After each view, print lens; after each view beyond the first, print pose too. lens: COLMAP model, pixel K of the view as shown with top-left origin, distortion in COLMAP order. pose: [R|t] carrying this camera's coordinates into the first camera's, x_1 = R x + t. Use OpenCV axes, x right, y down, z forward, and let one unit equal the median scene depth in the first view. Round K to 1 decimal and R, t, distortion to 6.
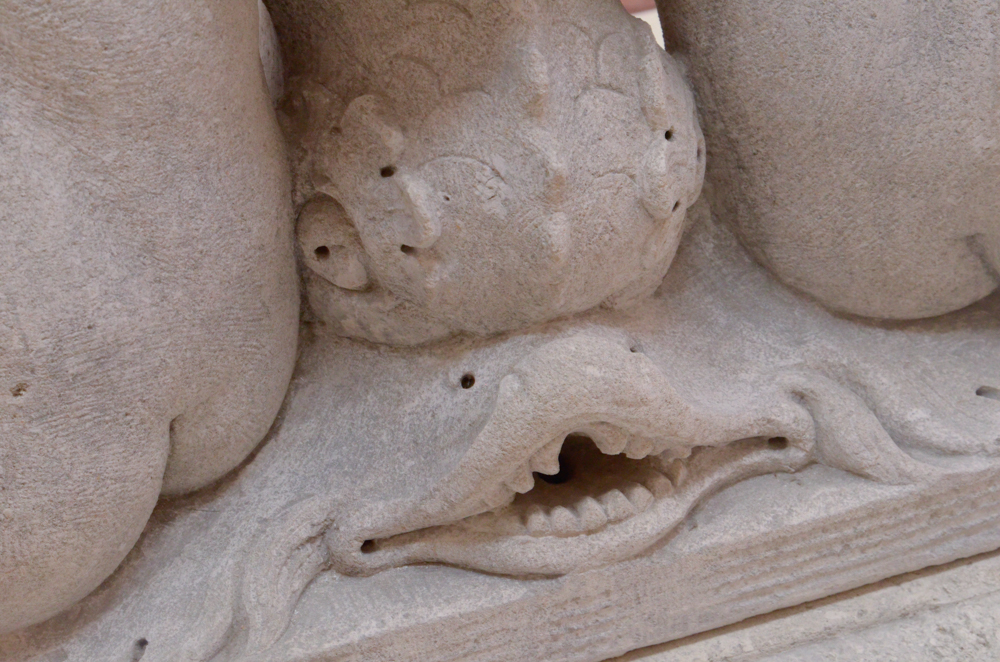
lens RADIAL K [[2286.4, 0, 500.0], [0, 2286.4, 331.0], [0, 0, 1]] dist [-0.027184, -0.084408]
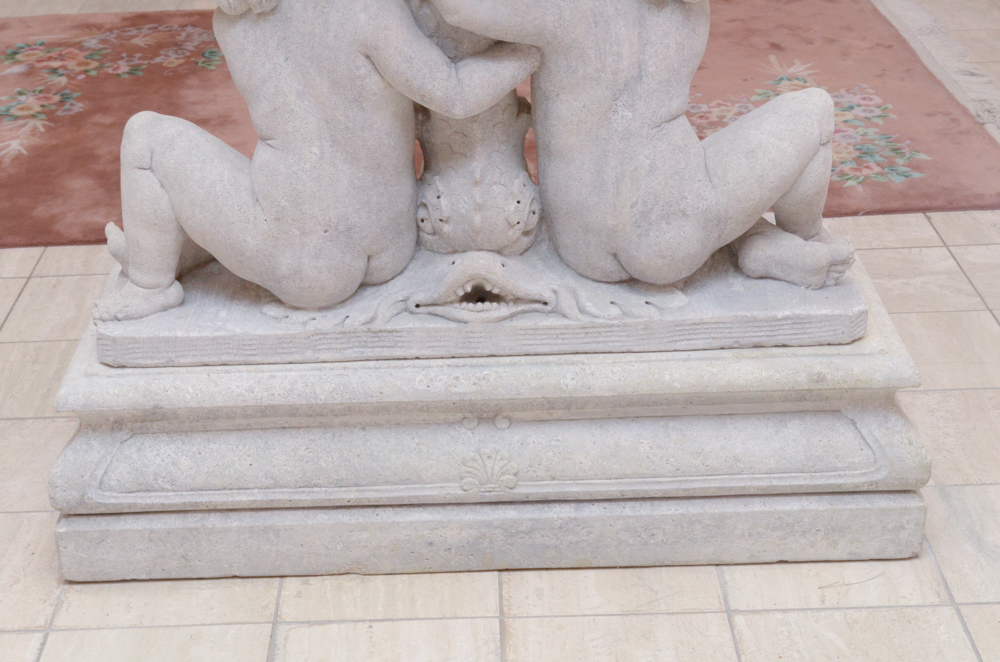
lens RADIAL K [[1718.9, 0, 500.0], [0, 1718.9, 331.0], [0, 0, 1]] dist [-0.030309, 0.173017]
pose [[0.963259, 0.191303, -0.188506, 0.563938], [-0.207197, 0.975906, -0.068385, 0.285569], [0.170882, 0.104931, 0.979688, -1.529030]]
